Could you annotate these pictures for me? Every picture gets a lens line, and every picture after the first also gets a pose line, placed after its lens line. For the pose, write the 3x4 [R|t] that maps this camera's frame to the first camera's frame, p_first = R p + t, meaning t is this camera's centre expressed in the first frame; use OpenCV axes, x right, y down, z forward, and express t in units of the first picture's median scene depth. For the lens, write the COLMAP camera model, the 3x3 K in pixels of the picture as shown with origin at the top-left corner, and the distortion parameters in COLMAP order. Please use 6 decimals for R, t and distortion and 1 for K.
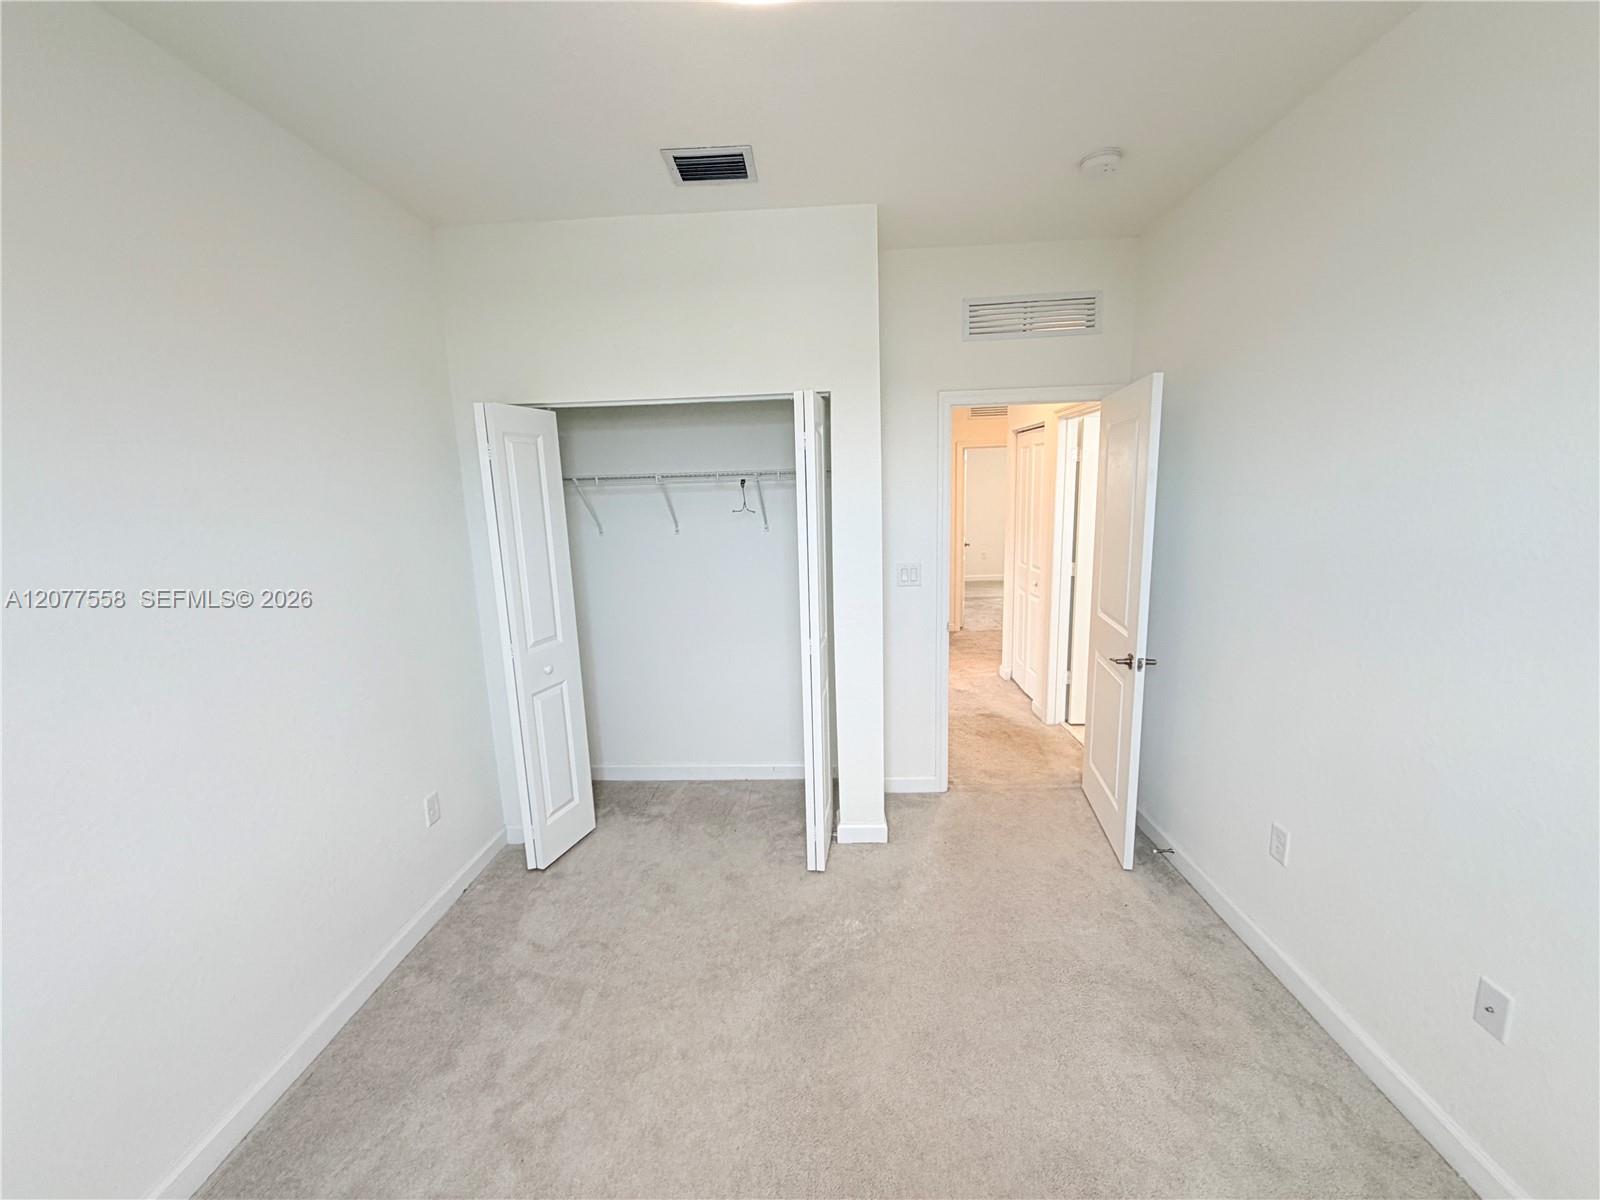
lens RADIAL K [[639.5, 0, 814.4], [0, 639.5, 611.2], [0, 0, 1]] dist [0.000256, -0.000139]
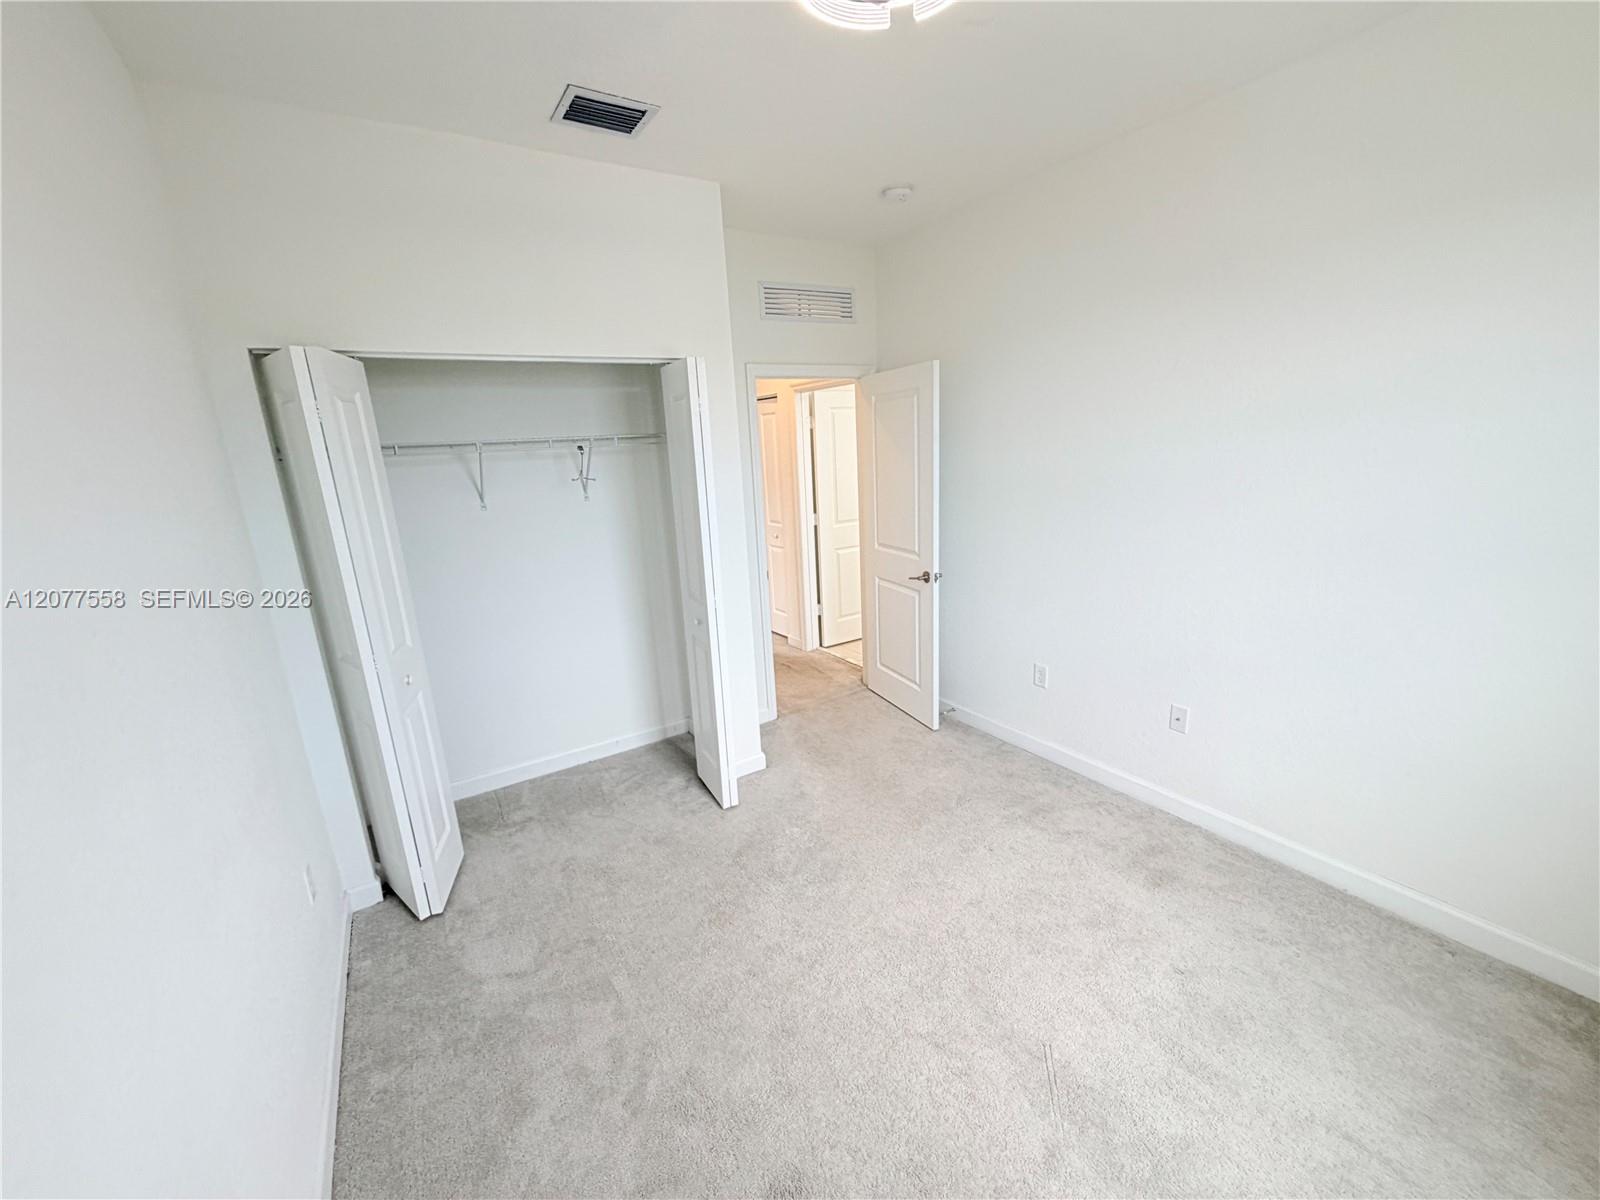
lens RADIAL K [[639.5, 0, 792.1], [0, 639.5, 614.1], [0, 0, 1]] dist [0.000256, -0.000139]
pose [[0.819275, -0.158166, 0.551155, -0.461957], [0.133258, 0.987406, 0.085274, 0.002916], [-0.557701, 0.003583, 0.830034, 0.037264]]
